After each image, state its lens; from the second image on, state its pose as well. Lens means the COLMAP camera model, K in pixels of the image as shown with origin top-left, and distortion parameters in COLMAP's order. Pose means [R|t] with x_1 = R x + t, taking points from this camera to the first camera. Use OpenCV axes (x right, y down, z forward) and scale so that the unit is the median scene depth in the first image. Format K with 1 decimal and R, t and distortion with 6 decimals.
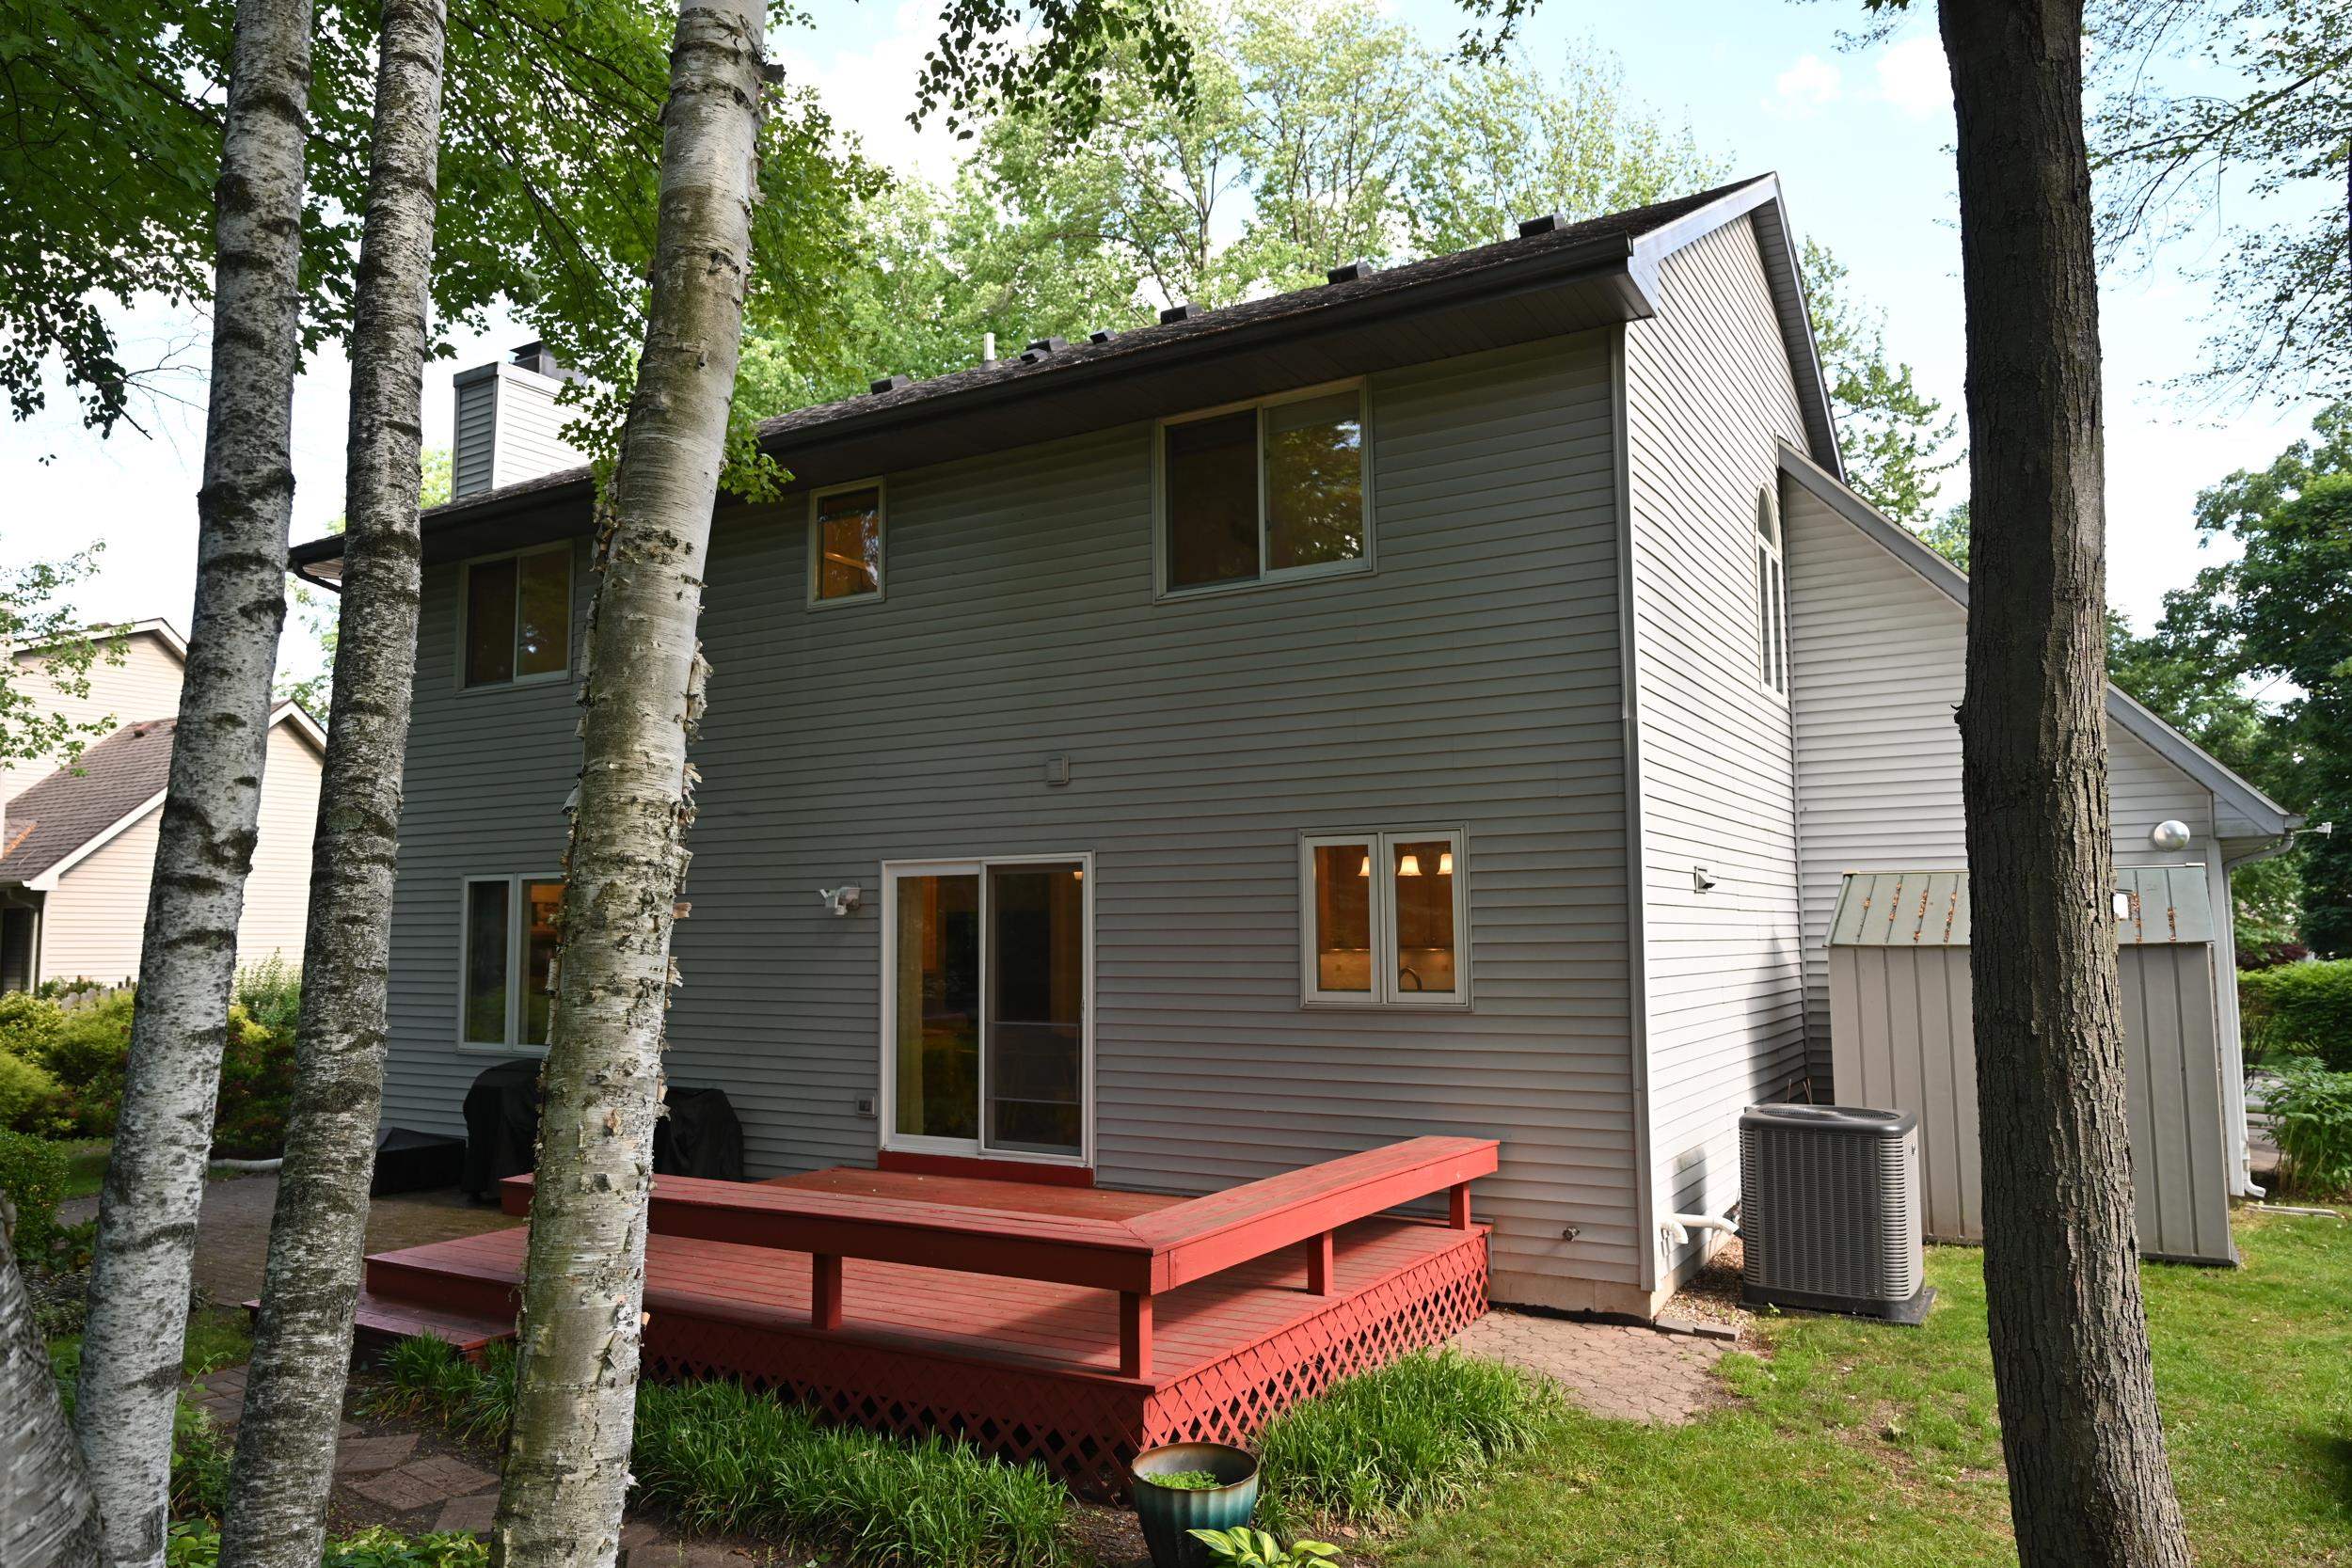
lens RADIAL K [[1593.0, 0, 1162.5], [0, 1593.0, 792.0], [0, 0, 1]] dist [-0.006552, 0.004320]
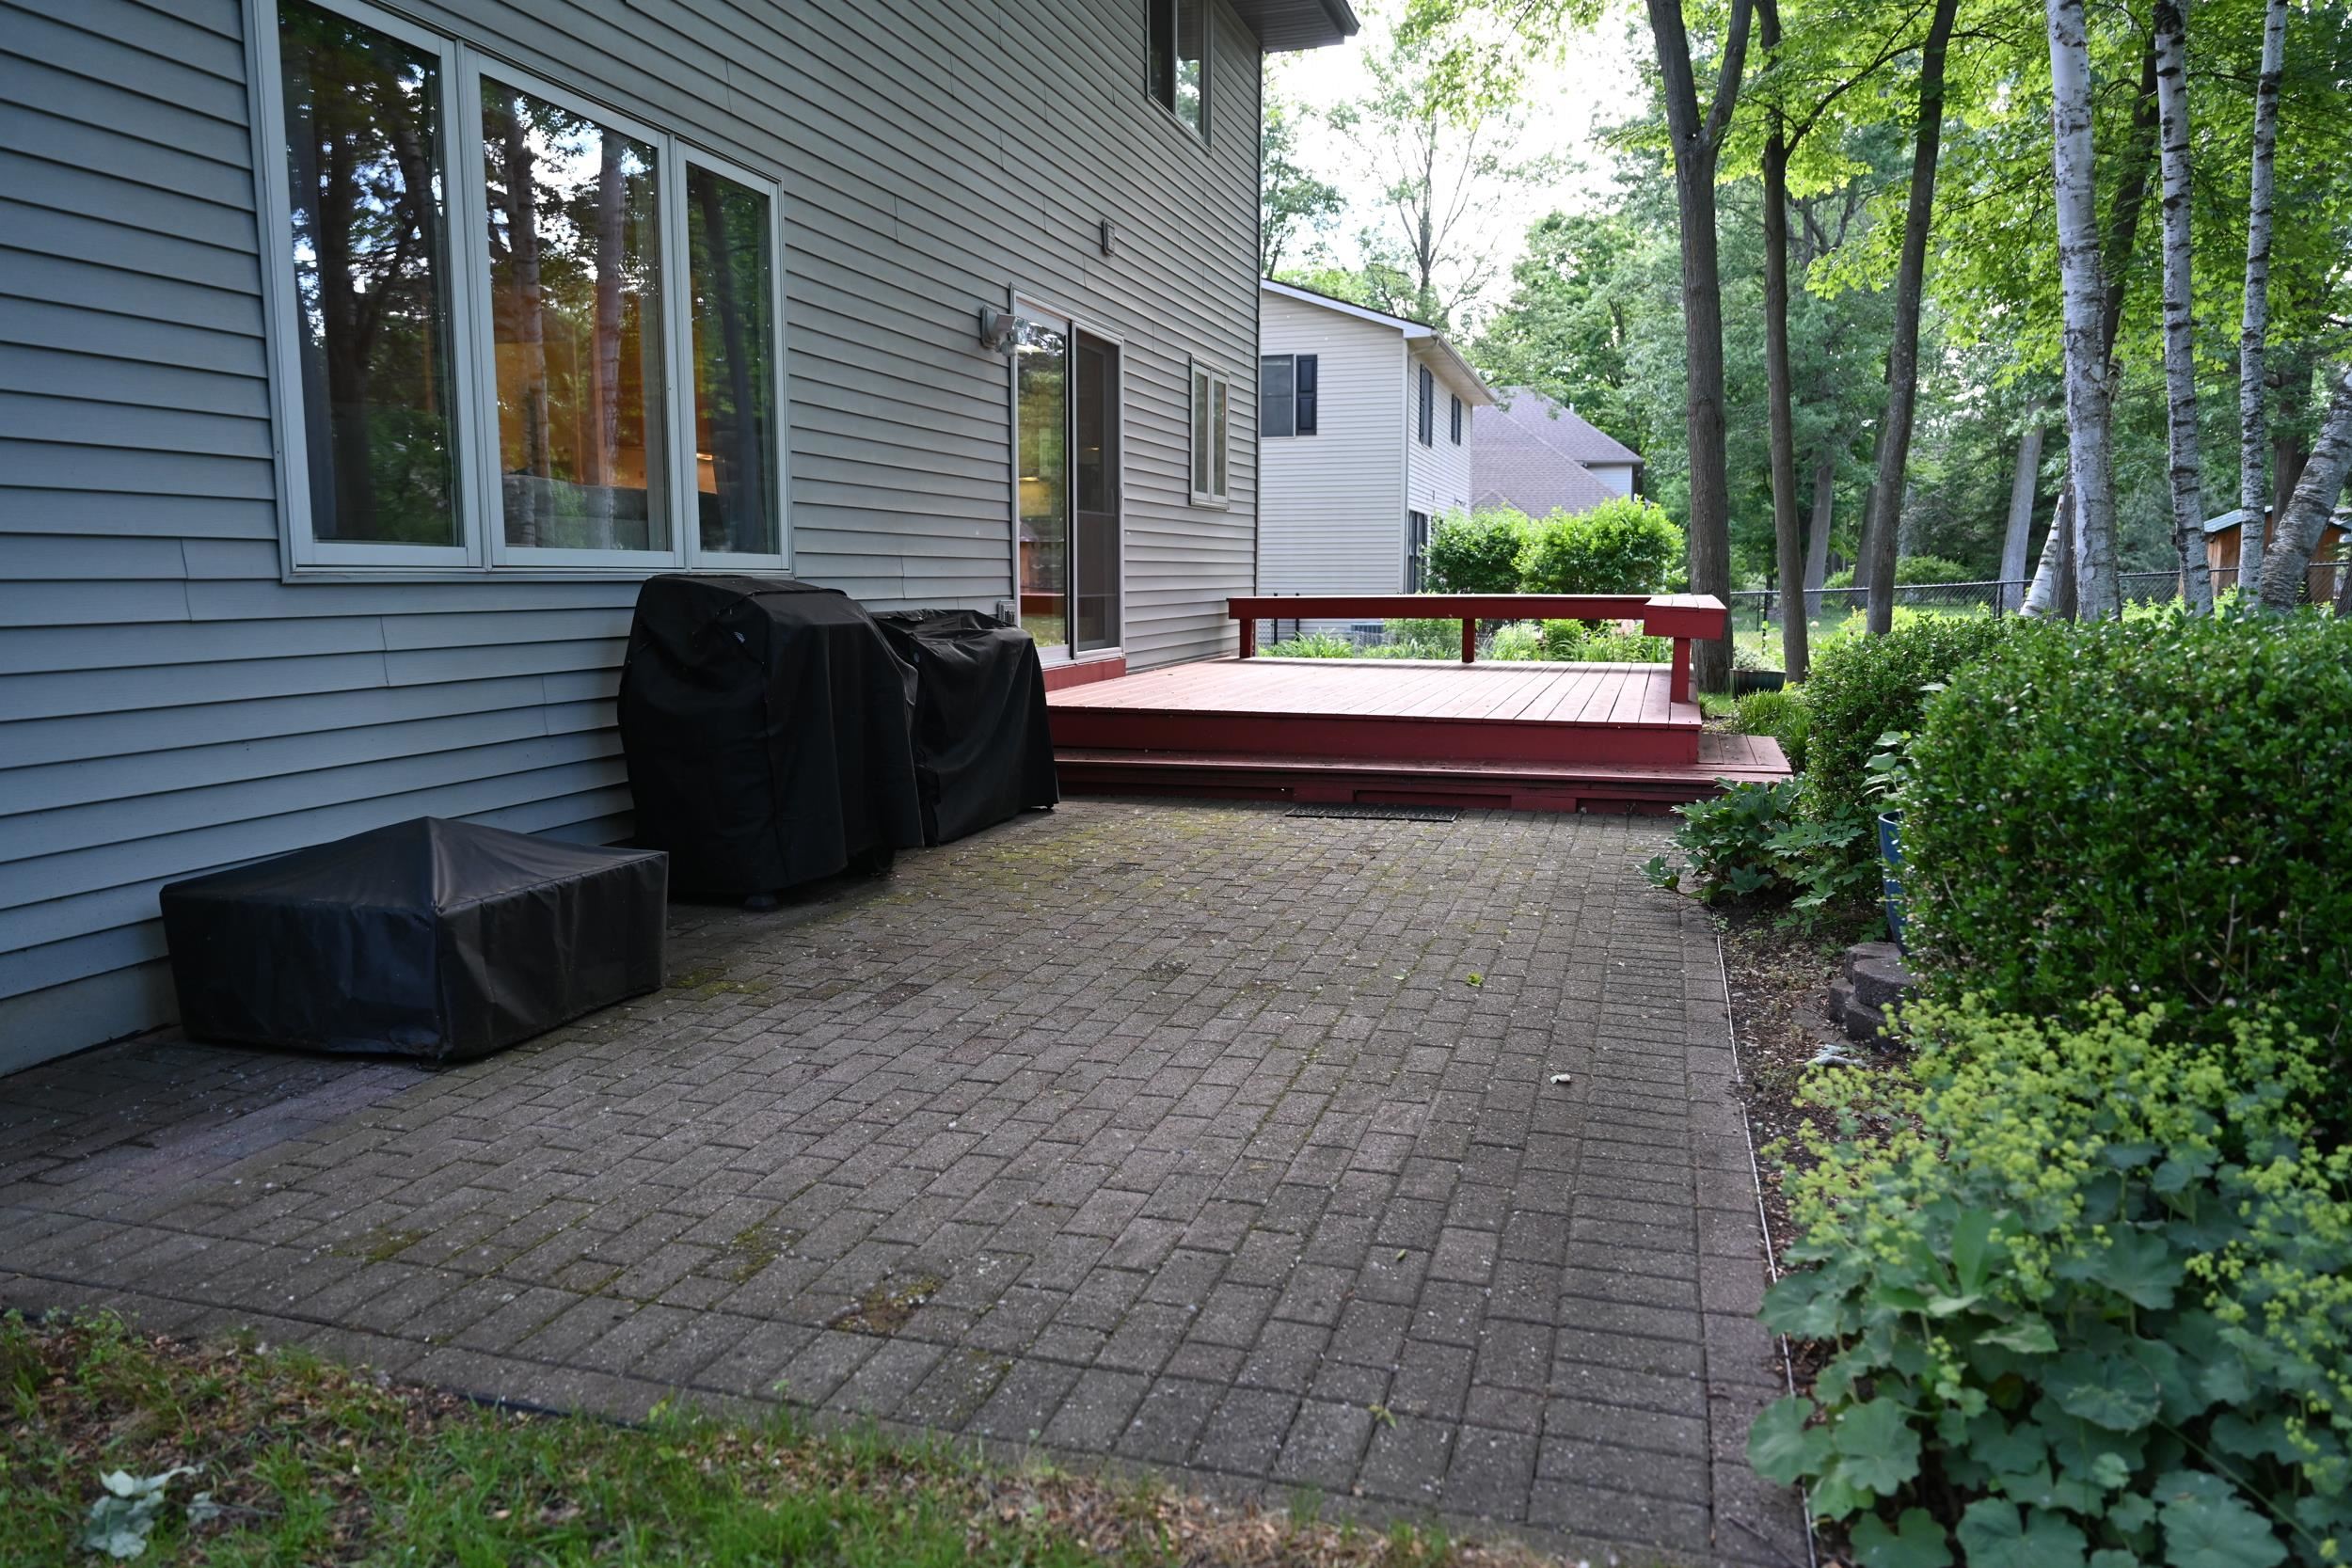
lens RADIAL K [[1593.0, 0, 1166.9], [0, 1593.0, 783.8], [0, 0, 1]] dist [-0.006552, 0.004320]
pose [[-0.235139, -0.122282, 0.964239, -1.009841], [-0.090137, 0.990523, 0.103634, 0.202265], [-0.967773, -0.062545, -0.243933, 1.178598]]
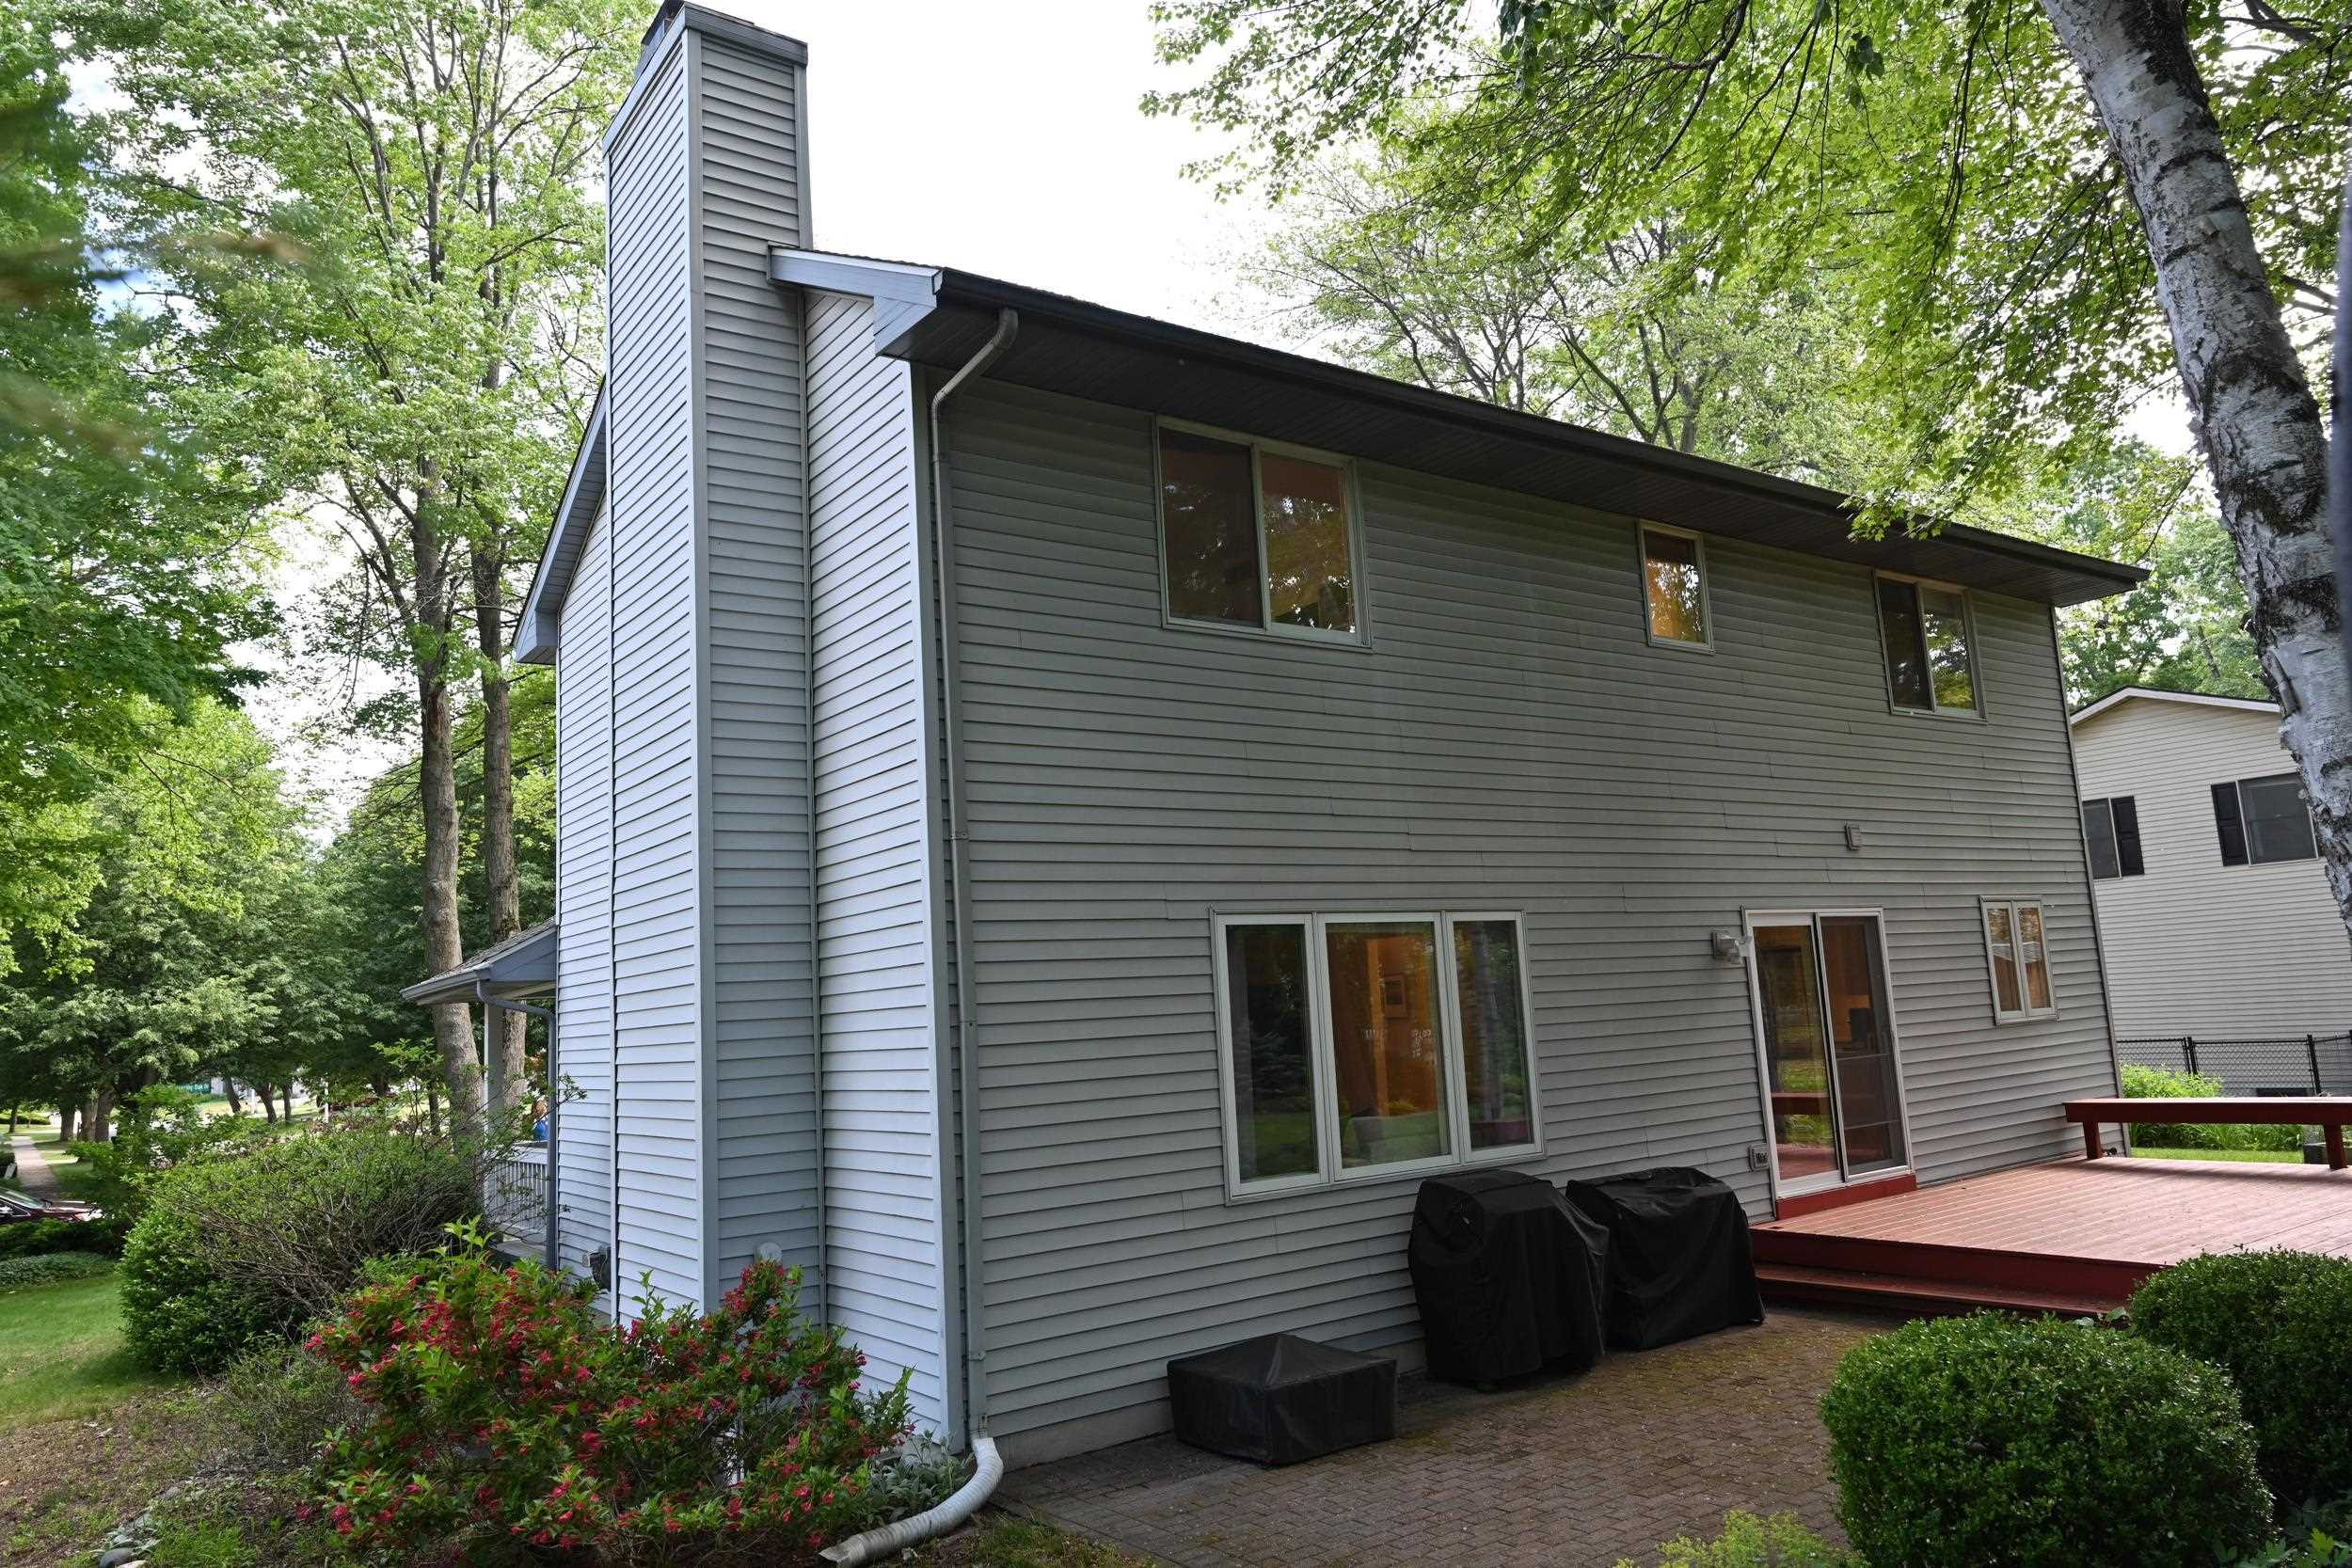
lens RADIAL K [[1593.0, 0, 1180.4], [0, 1593.0, 770.0], [0, 0, 1]] dist [-0.006552, 0.004320]
pose [[0.391222, 0.119723, 0.912476, -1.341964], [-0.033903, 0.992704, -0.115714, 0.089768], [-0.919672, 0.014334, 0.392426, 1.000584]]
